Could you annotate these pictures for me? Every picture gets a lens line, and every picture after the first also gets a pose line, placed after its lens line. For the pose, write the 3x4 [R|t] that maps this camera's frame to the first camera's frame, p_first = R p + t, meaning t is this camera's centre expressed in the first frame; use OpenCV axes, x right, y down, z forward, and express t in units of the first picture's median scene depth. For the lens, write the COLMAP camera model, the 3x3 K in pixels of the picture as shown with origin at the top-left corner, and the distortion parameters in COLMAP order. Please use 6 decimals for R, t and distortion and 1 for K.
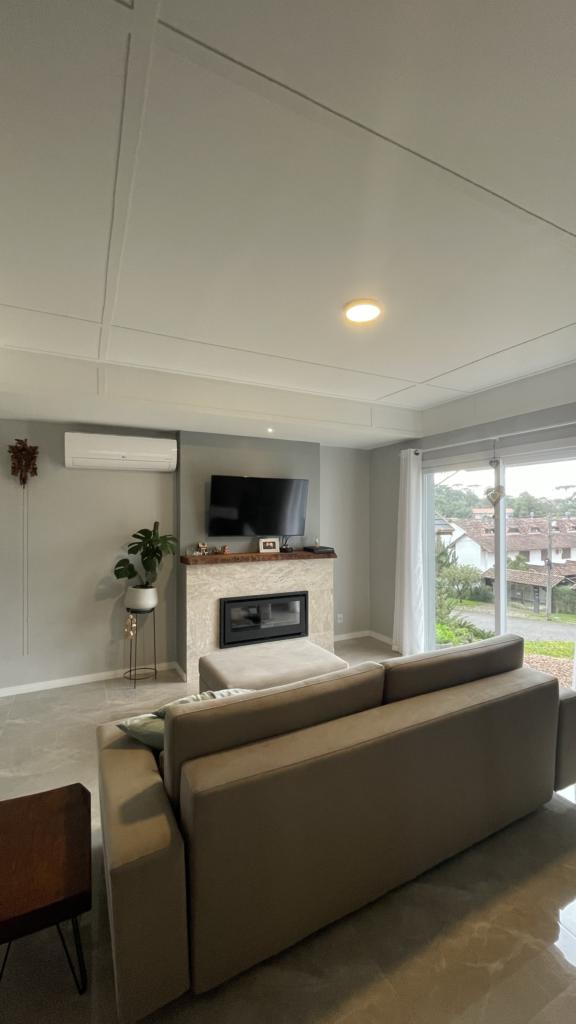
lens RADIAL K [[416.0, 0, 286.2], [0, 416.0, 512.3], [0, 0, 1]] dist [-0.005942, 0.000886]
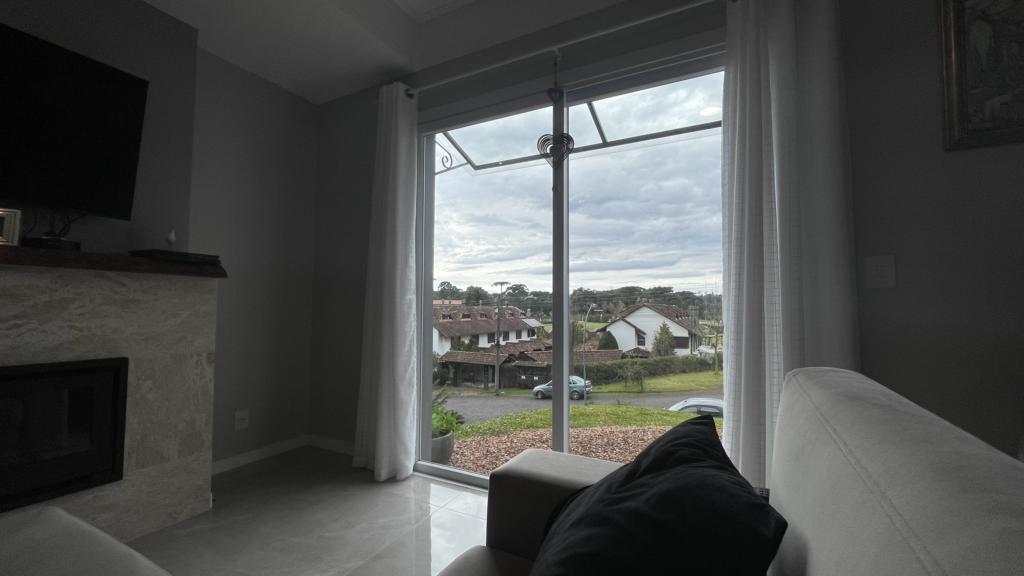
lens RADIAL K [[416.0, 0, 514.1], [0, 416.0, 289.0], [0, 0, 1]] dist [-0.005942, 0.000886]
pose [[0.809812, 0.032147, 0.585808, 0.113946], [-0.011192, 0.999162, -0.039359, 0.137279], [-0.586583, 0.025317, 0.809493, 0.485978]]
